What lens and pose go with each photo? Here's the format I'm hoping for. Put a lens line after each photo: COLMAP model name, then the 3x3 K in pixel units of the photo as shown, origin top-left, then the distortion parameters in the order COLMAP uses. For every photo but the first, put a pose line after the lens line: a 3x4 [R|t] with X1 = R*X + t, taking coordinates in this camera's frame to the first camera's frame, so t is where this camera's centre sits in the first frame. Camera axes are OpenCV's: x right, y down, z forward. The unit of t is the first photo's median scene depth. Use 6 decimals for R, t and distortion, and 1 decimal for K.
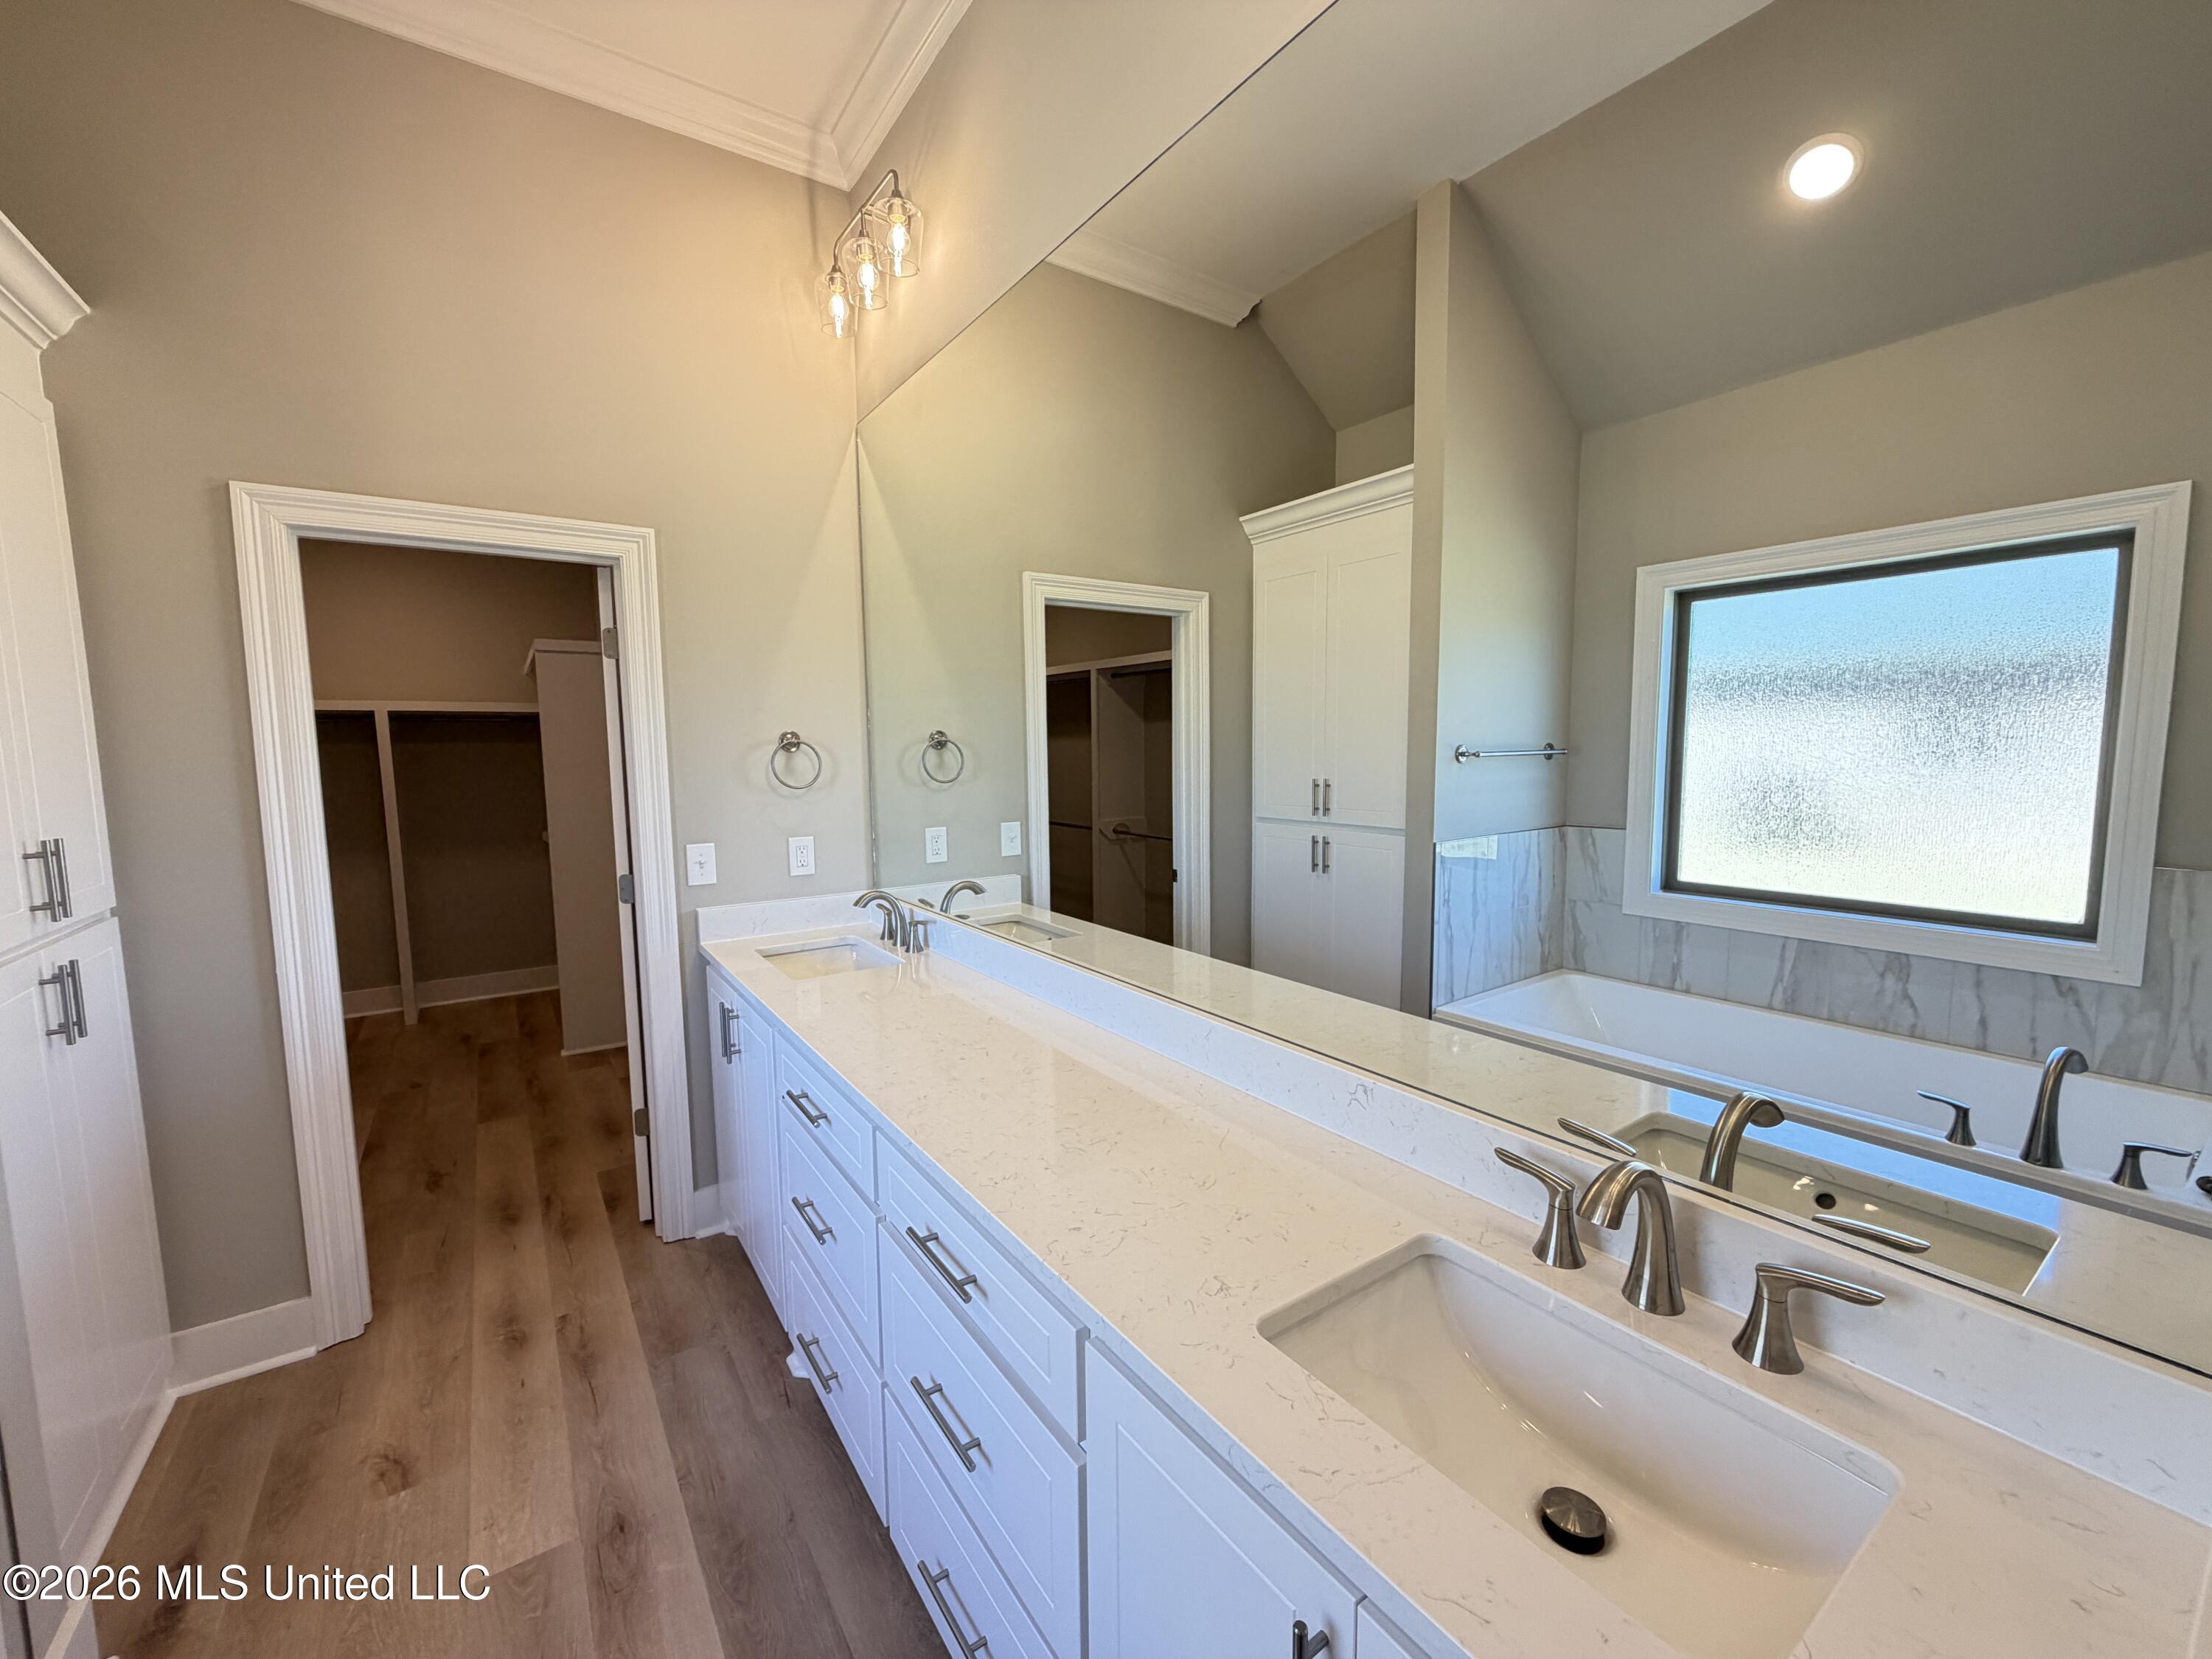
lens RADIAL K [[880.8, 0, 1096.6], [0, 880.8, 829.0], [0, 0, 1]] dist [-0.001287, -0.000146]
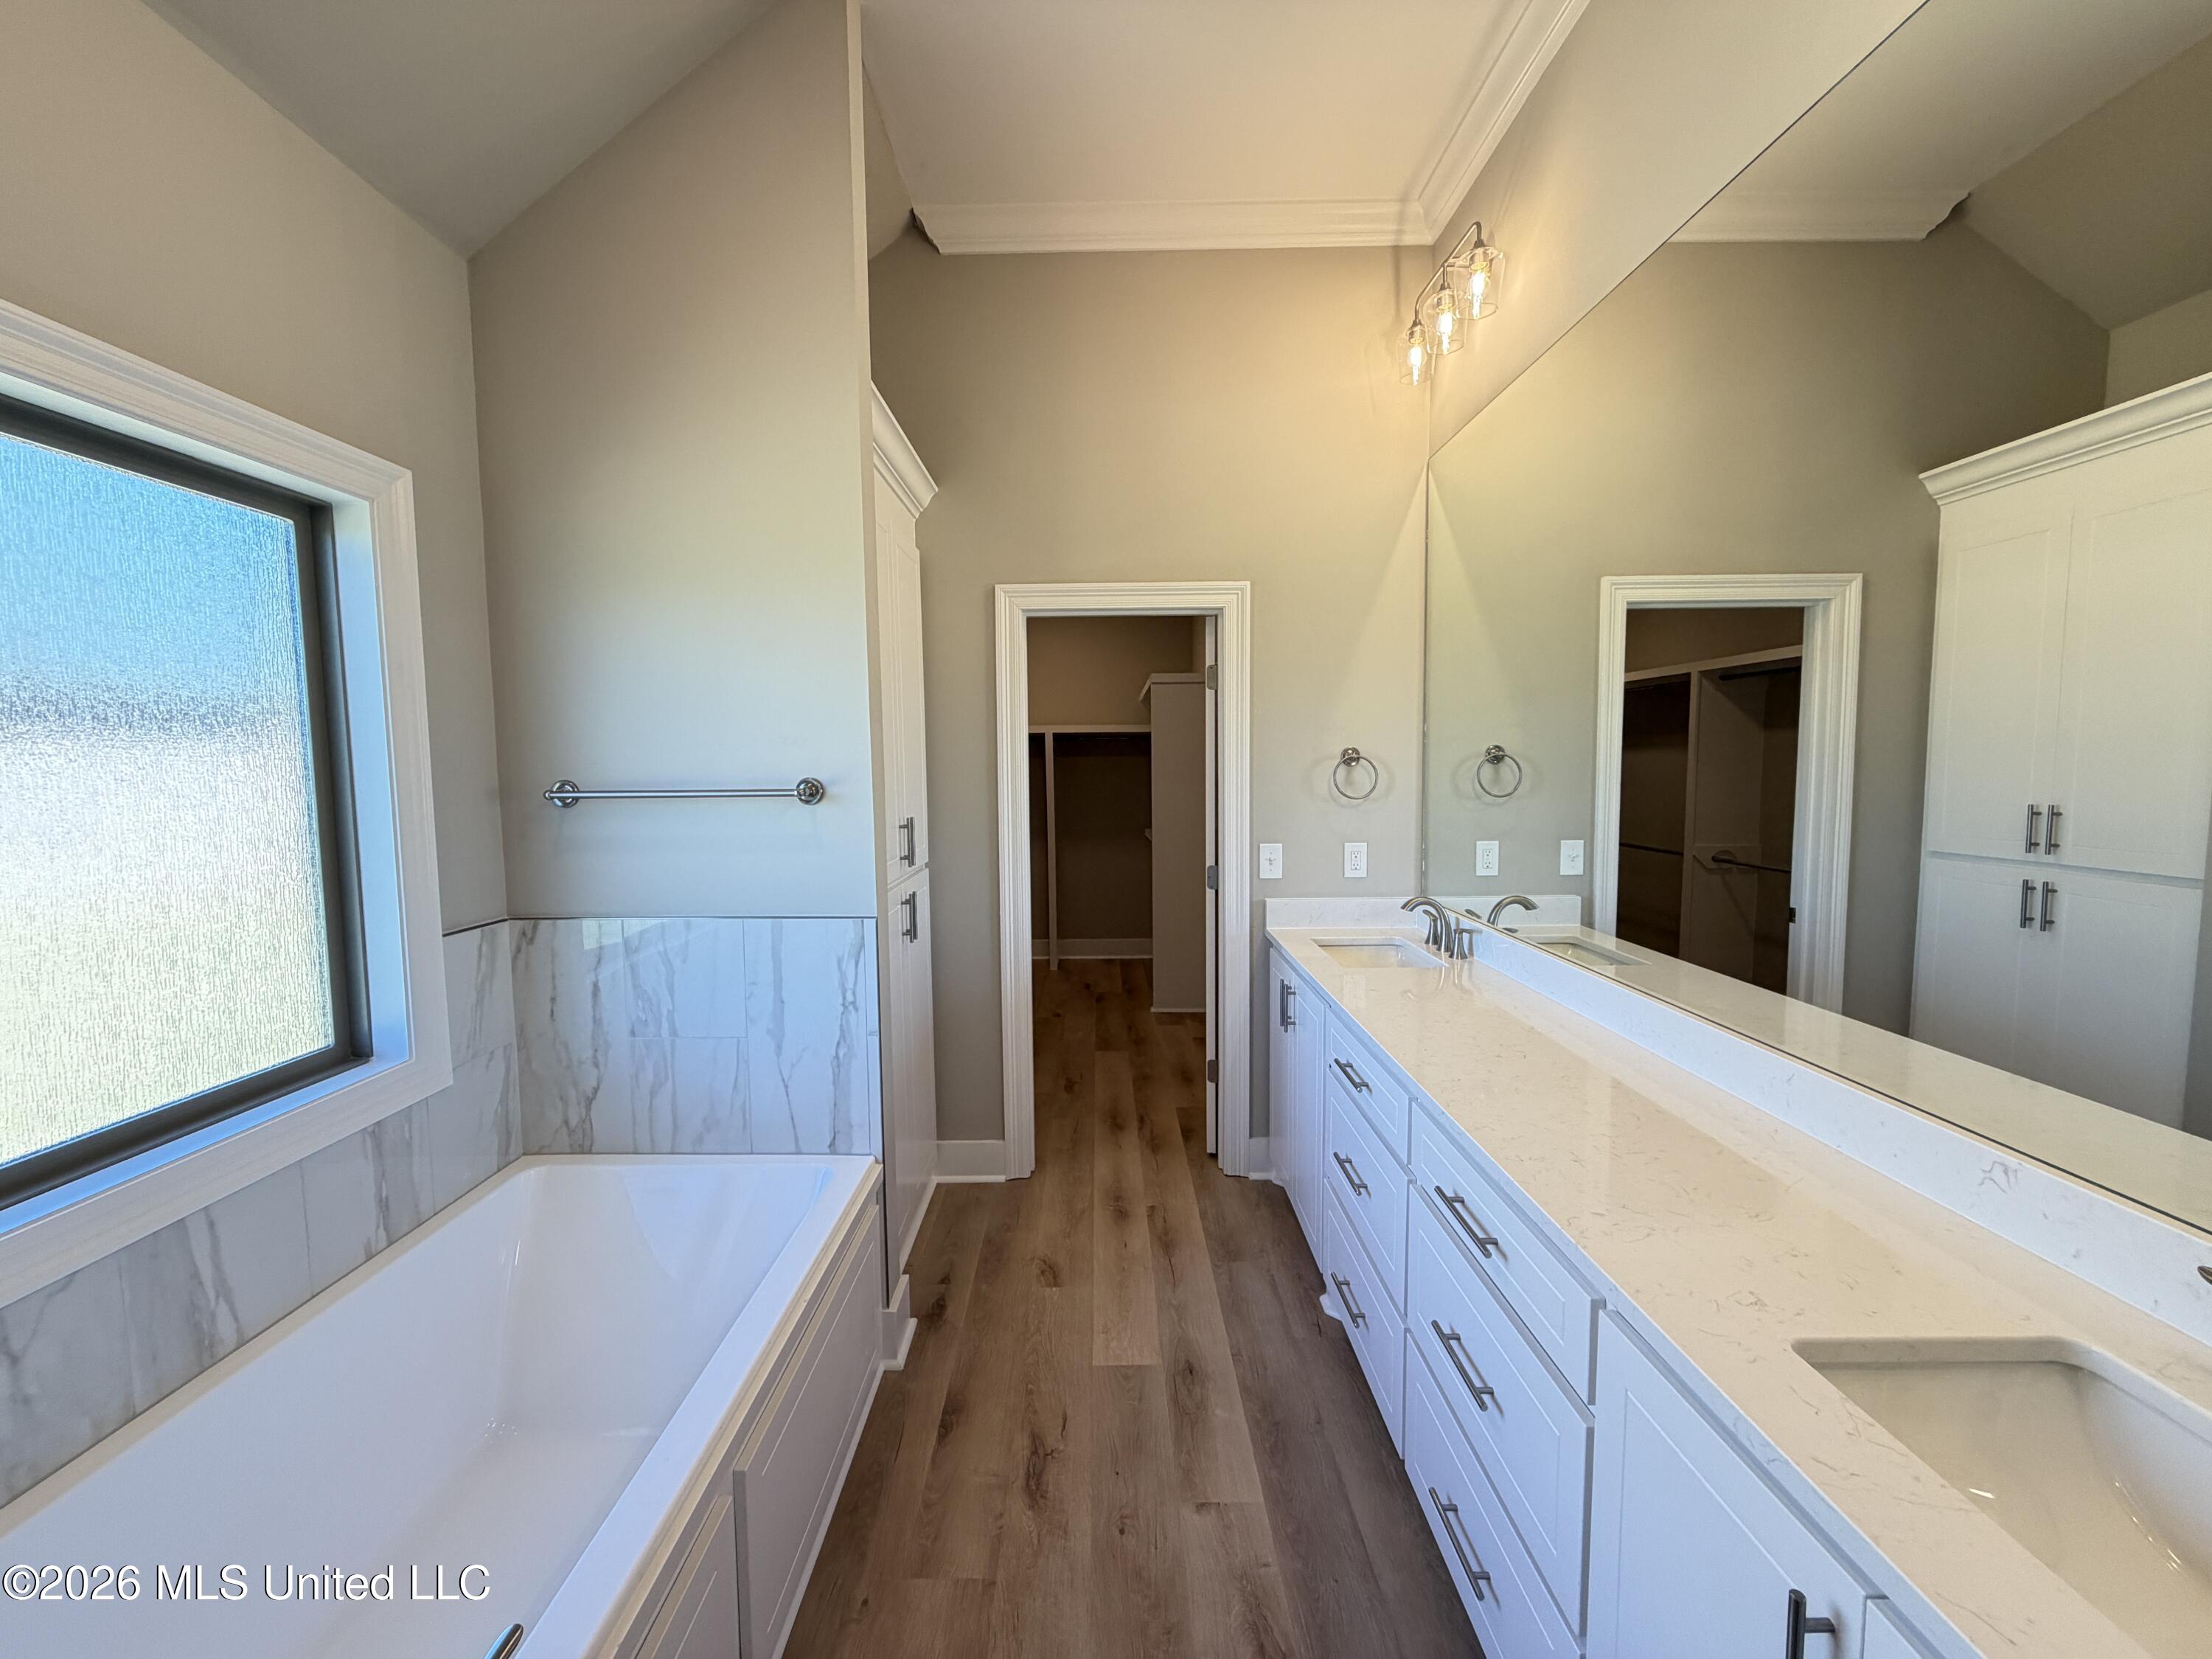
lens RADIAL K [[880.8, 0, 1096.6], [0, 880.8, 829.0], [0, 0, 1]] dist [-0.001287, -0.000146]
pose [[0.821735, 0.045621, -0.568041, 0.026052], [-0.053434, 0.998567, 0.002899, 0.006523], [0.567360, 0.027970, 0.822995, -0.103008]]
